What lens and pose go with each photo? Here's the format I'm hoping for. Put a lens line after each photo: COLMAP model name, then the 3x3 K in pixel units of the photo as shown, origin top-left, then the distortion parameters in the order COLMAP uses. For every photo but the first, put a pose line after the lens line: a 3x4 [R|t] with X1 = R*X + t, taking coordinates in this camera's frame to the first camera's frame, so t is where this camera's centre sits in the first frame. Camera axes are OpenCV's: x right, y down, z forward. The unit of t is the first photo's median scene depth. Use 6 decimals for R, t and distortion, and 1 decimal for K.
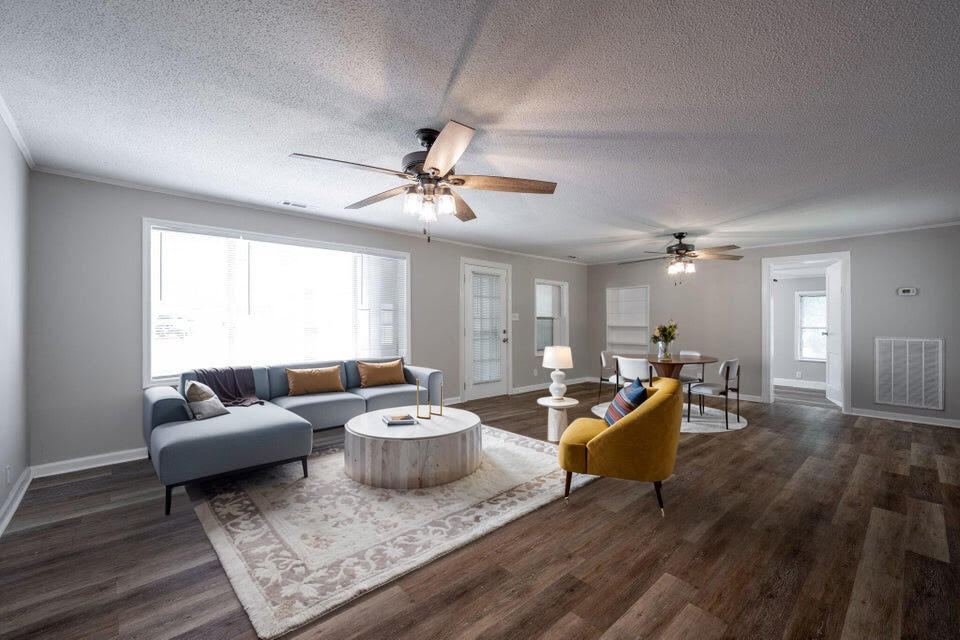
lens RADIAL K [[401.1, 0, 486.3], [0, 401.1, 322.8], [0, 0, 1]] dist [-0.000875, -0.000207]
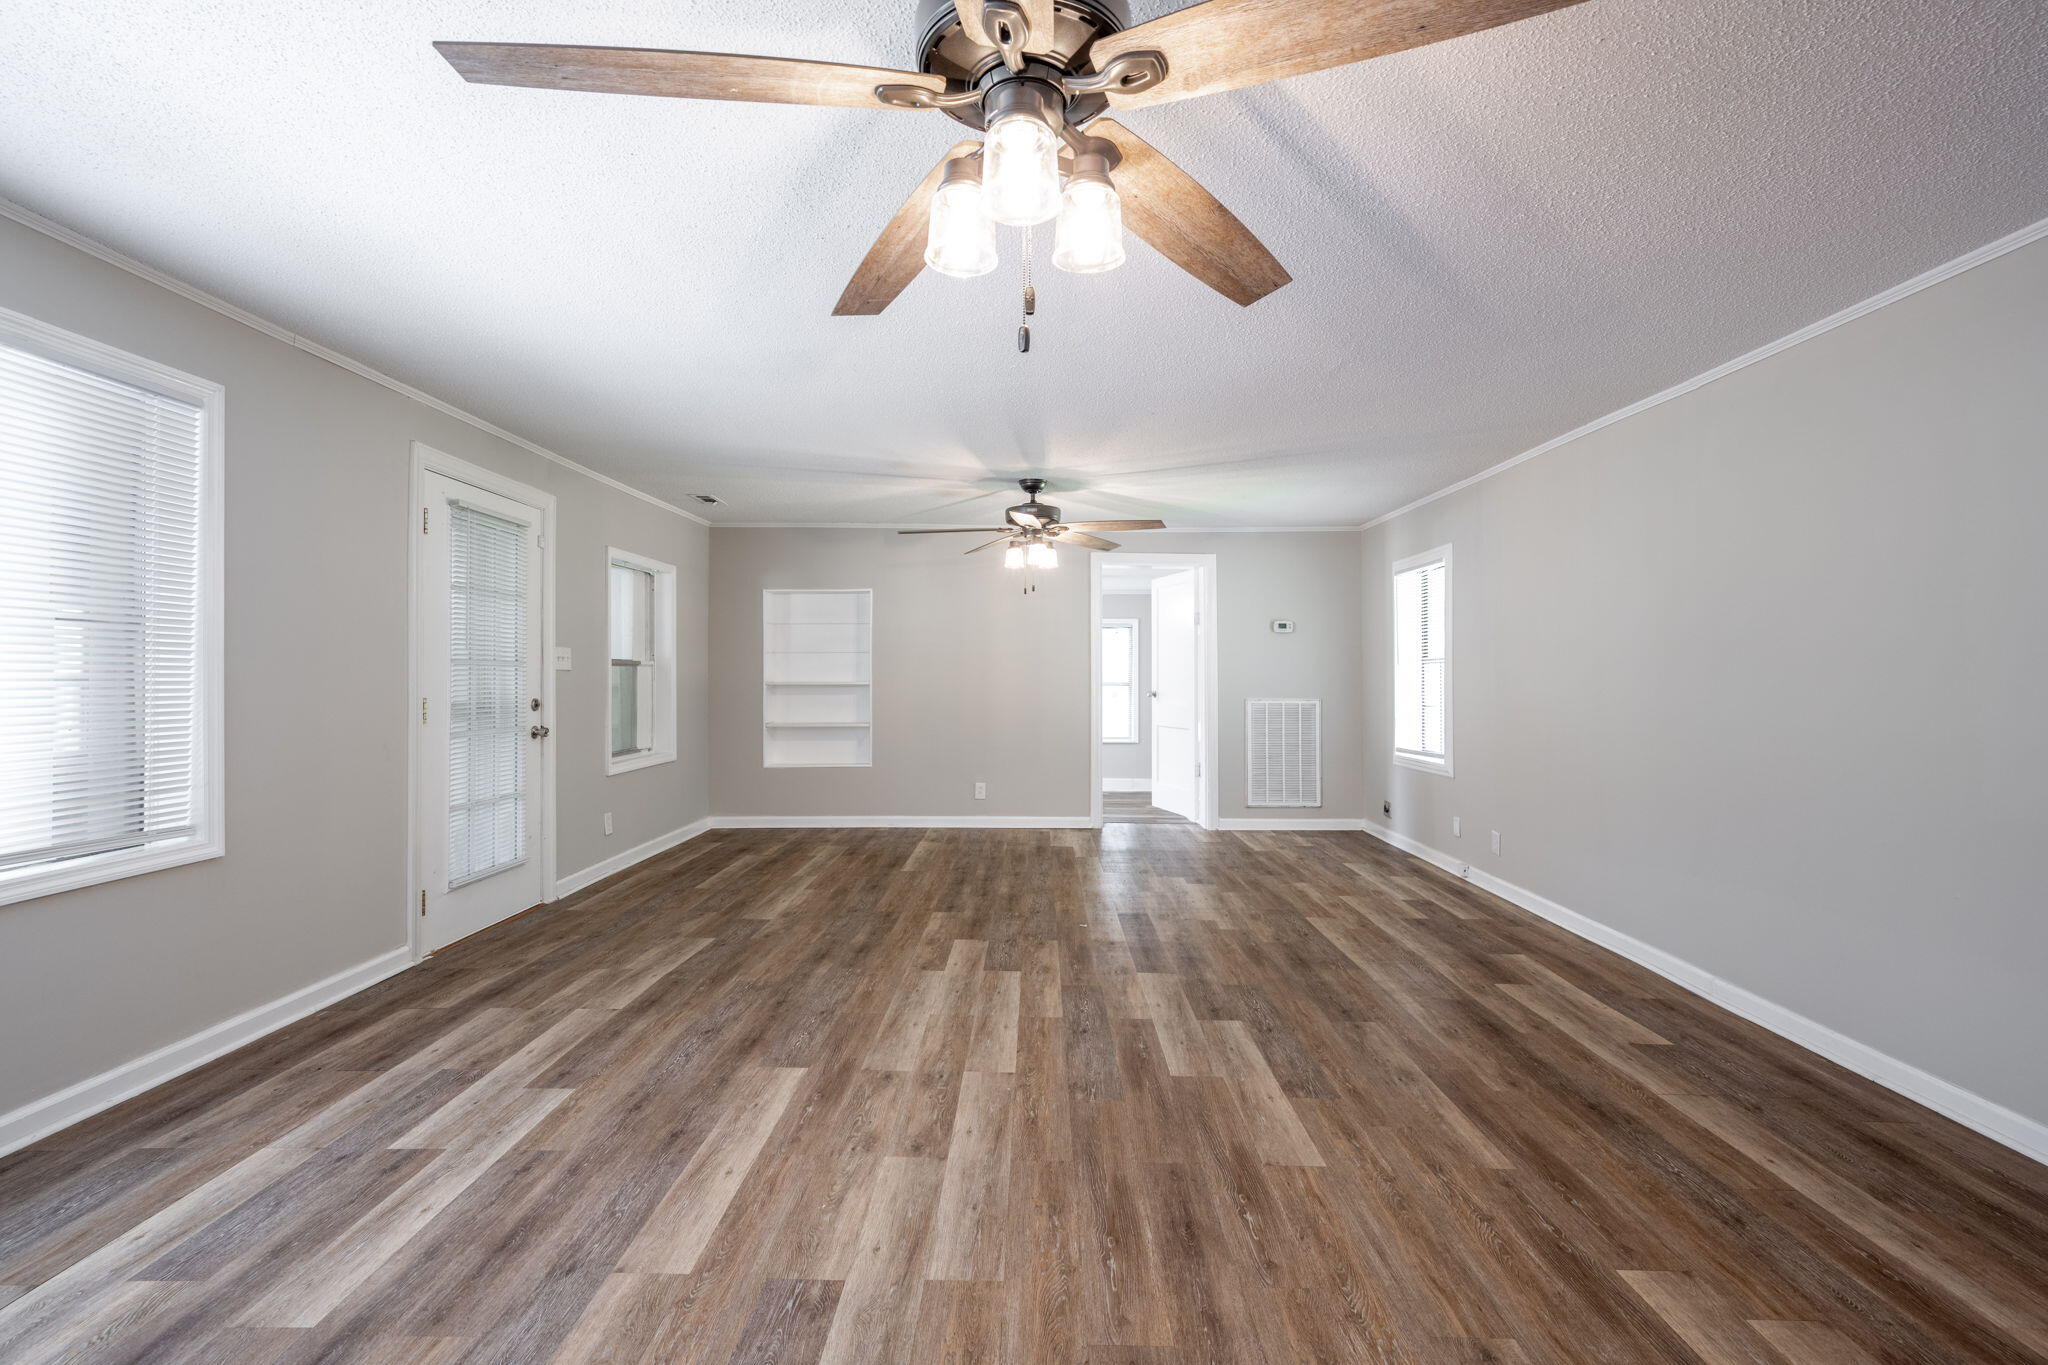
lens RADIAL K [[895.0, 0, 1033.1], [0, 895.0, 656.4], [0, 0, 1]] dist [-0.000045, -0.000282]
pose [[0.687810, 0.013469, 0.725766, -0.566755], [0.000630, 0.999816, -0.019152, -0.006283], [-0.725890, 0.013630, 0.687676, 0.667273]]
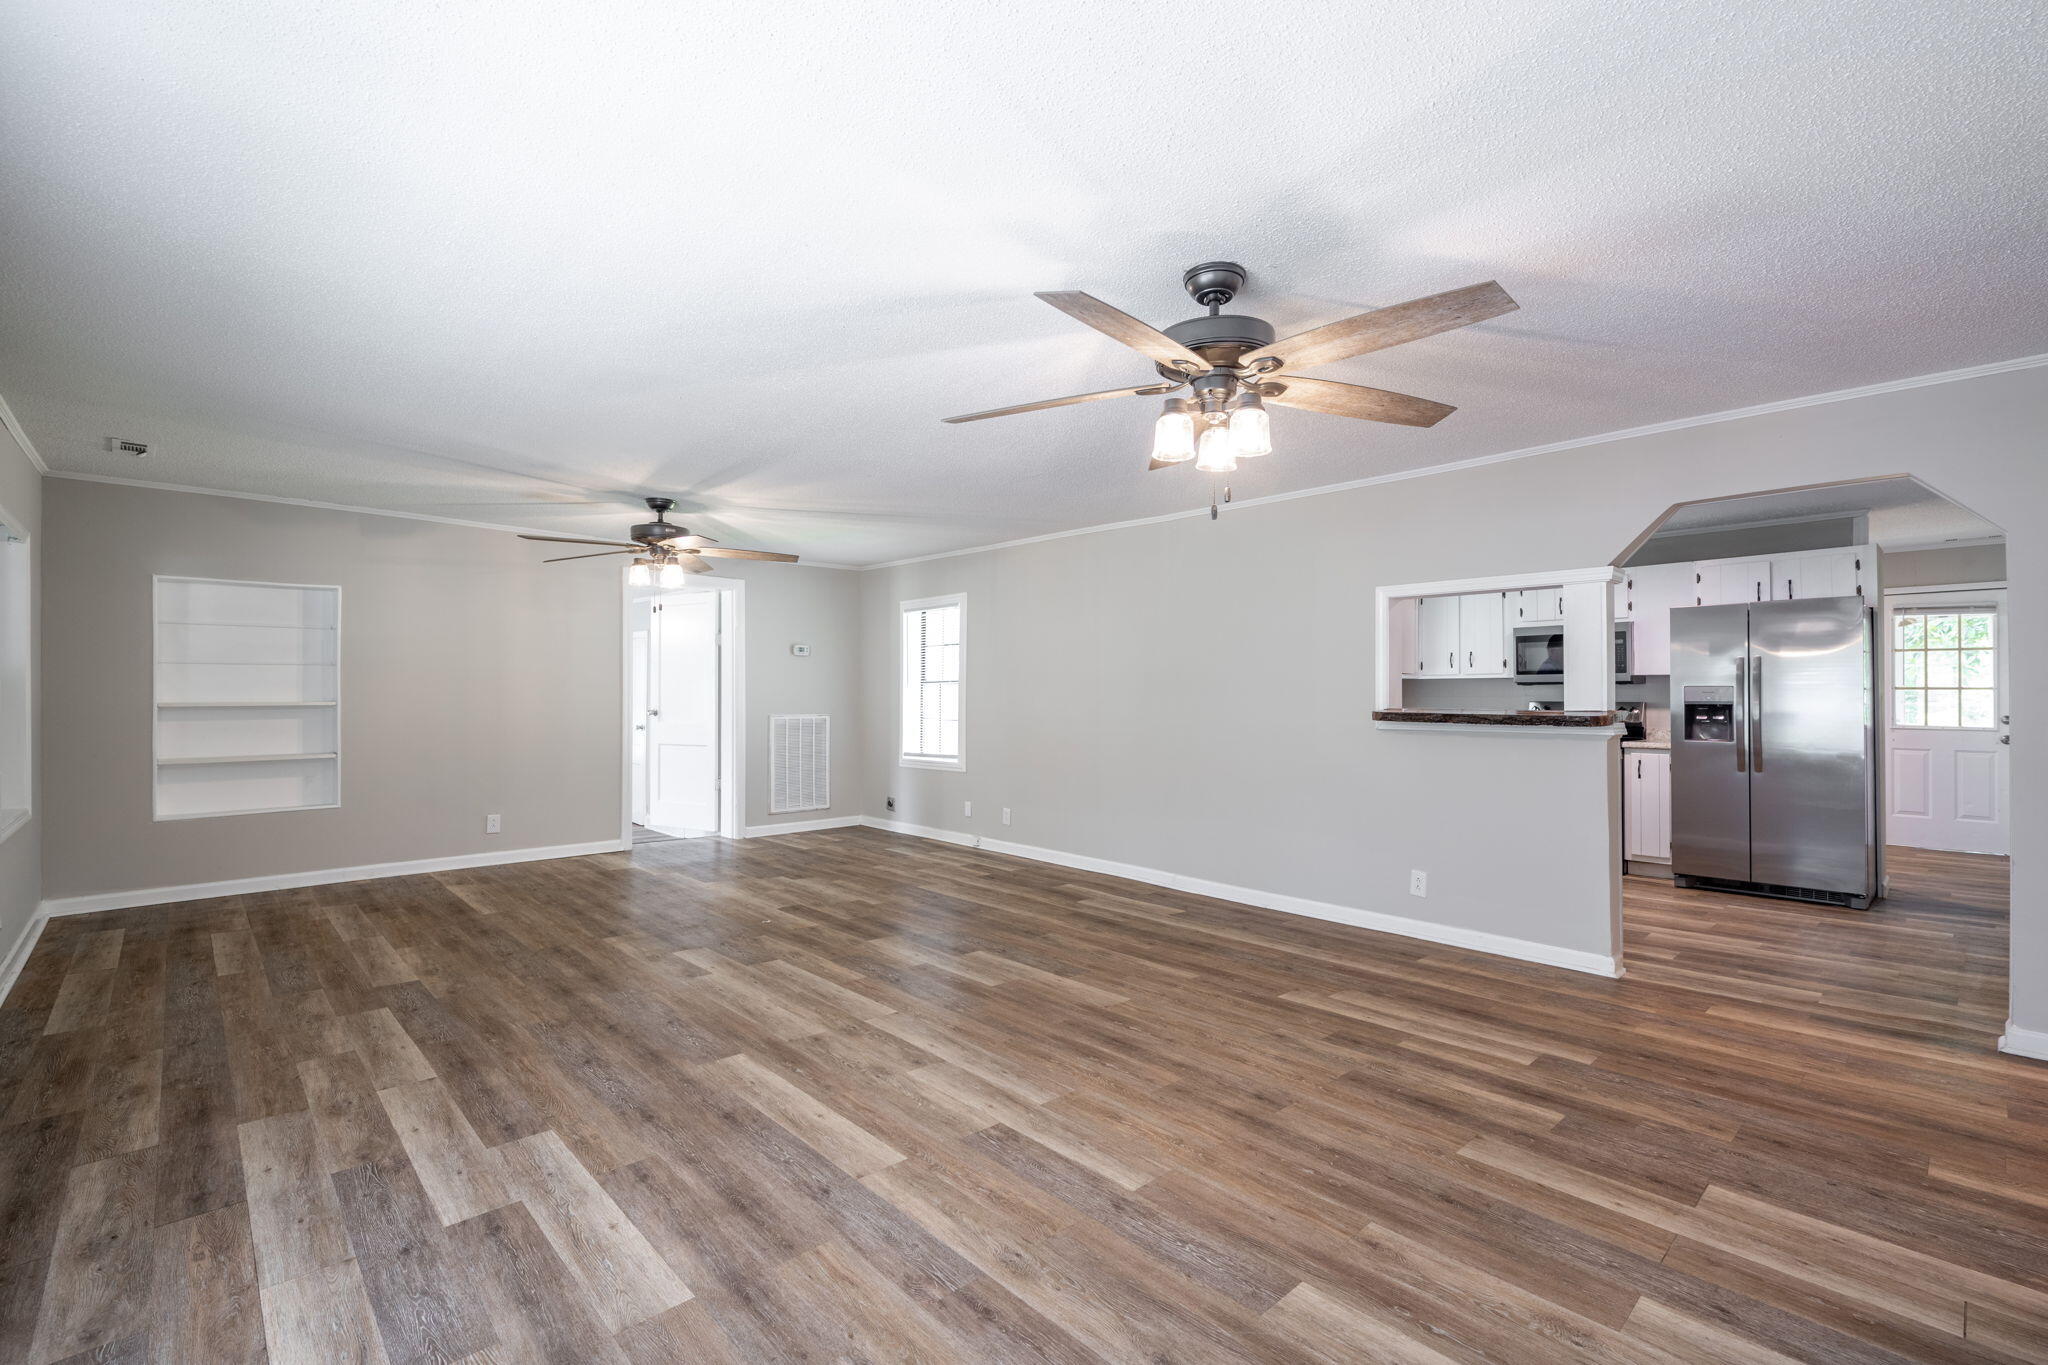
lens RADIAL K [[901.9, 0, 1031.7], [0, 901.9, 688.5], [0, 0, 1]] dist [-0.001286, 0.000608]
pose [[-0.001967, 0.002481, 0.999995, -1.214216], [-0.001720, 0.999995, -0.002484, -0.012094], [-0.999997, -0.001725, -0.001962, 1.285133]]
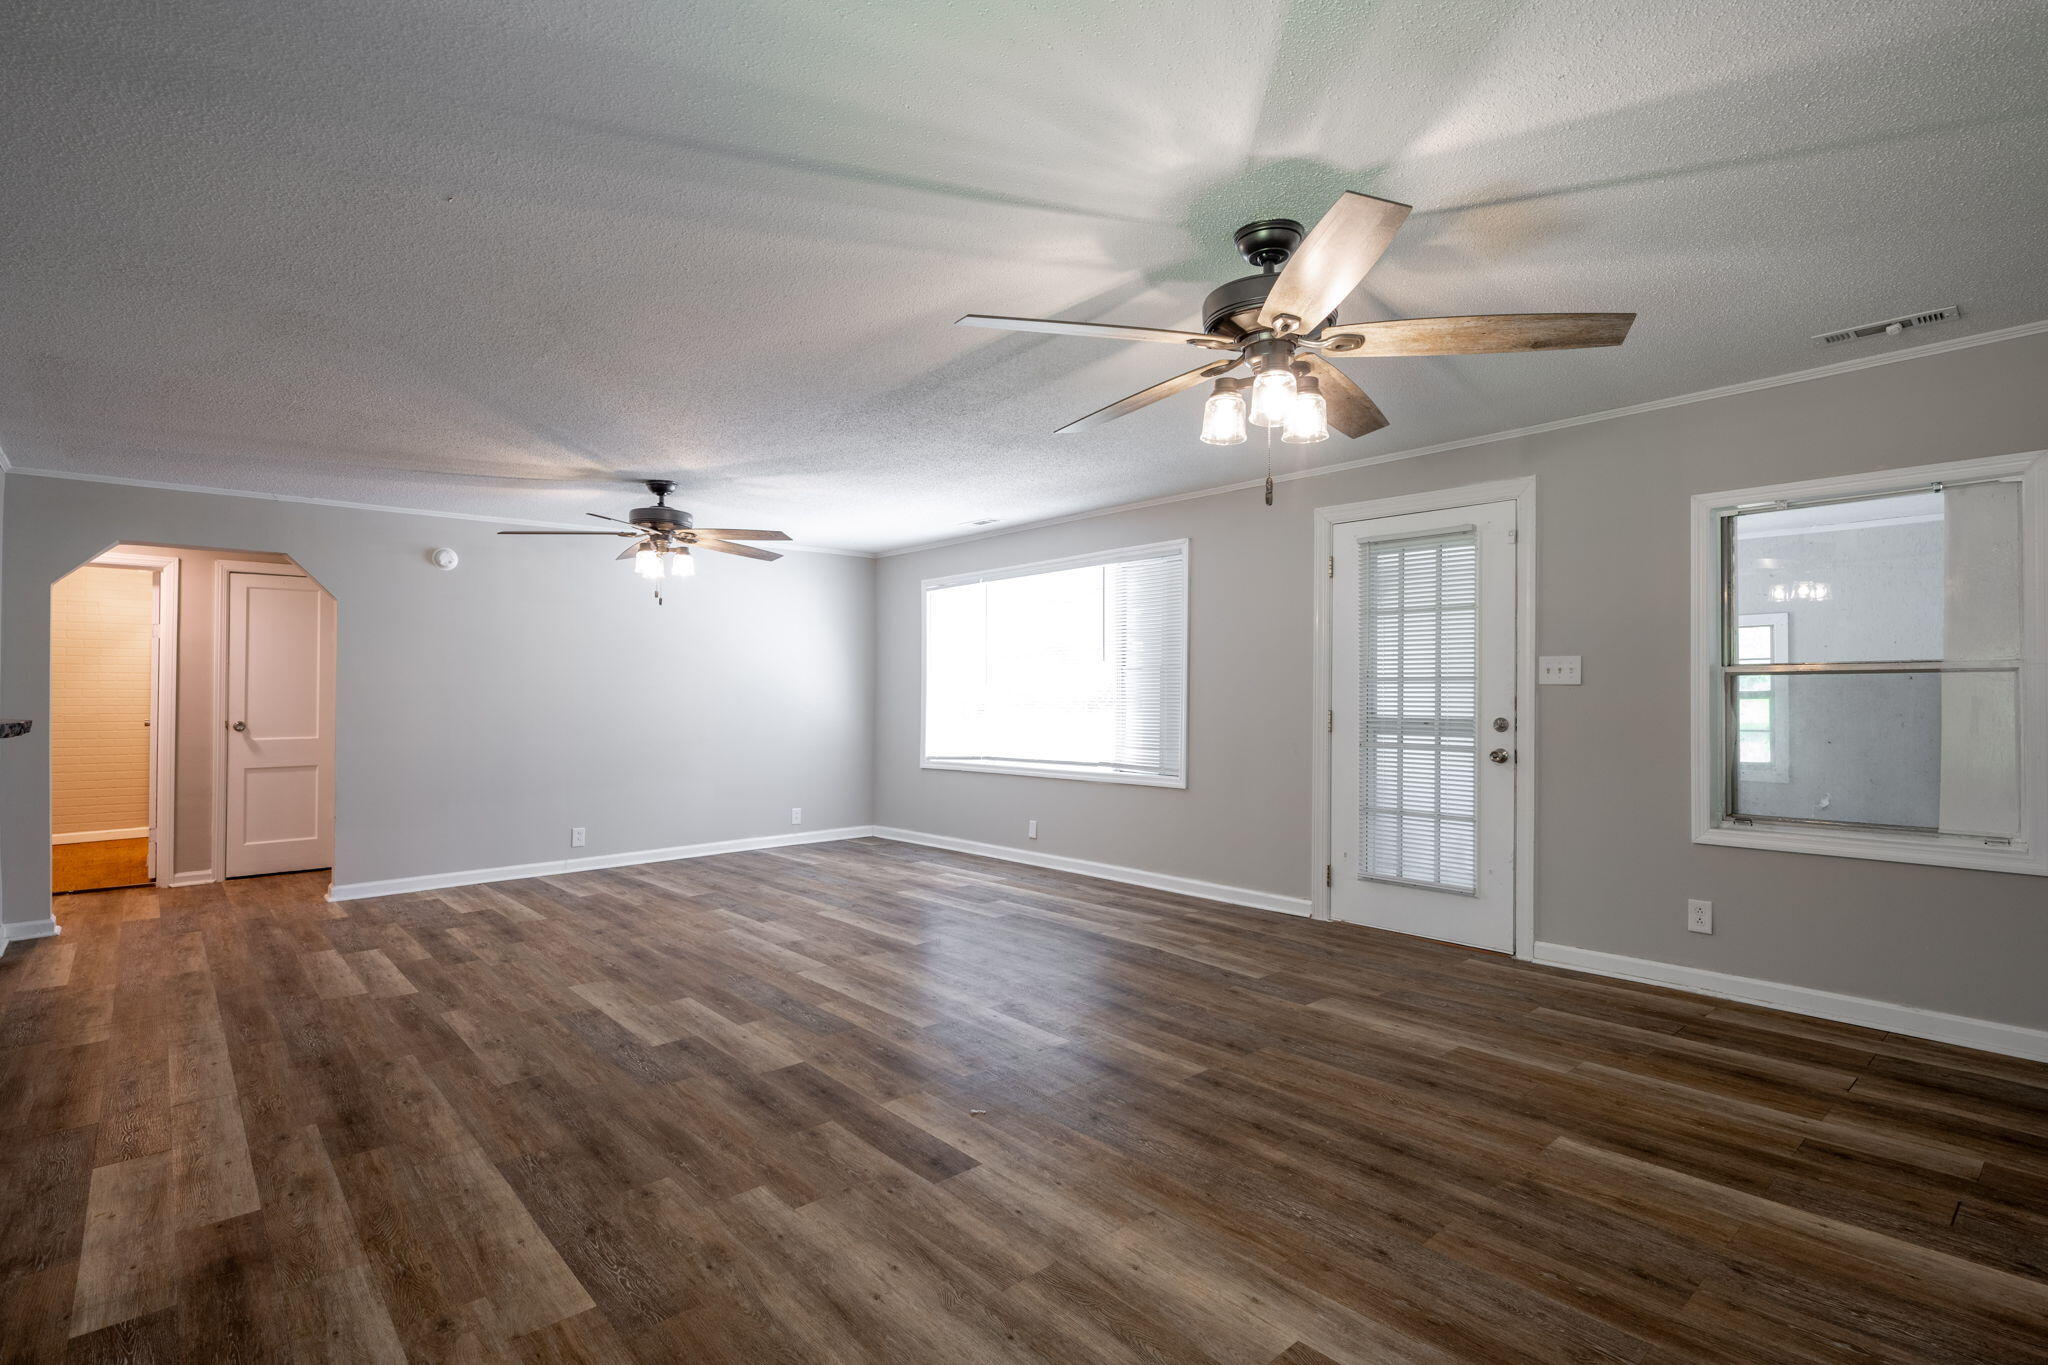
lens RADIAL K [[1002.3, 0, 1035.7], [0, 1002.3, 685.2], [0, 0, 1]] dist [-0.000934, -0.000233]
pose [[-0.026991, -0.010063, -0.999585, 2.156582], [0.005557, 0.999932, -0.010217, -0.000361], [0.999620, -0.005831, -0.026933, 2.007680]]
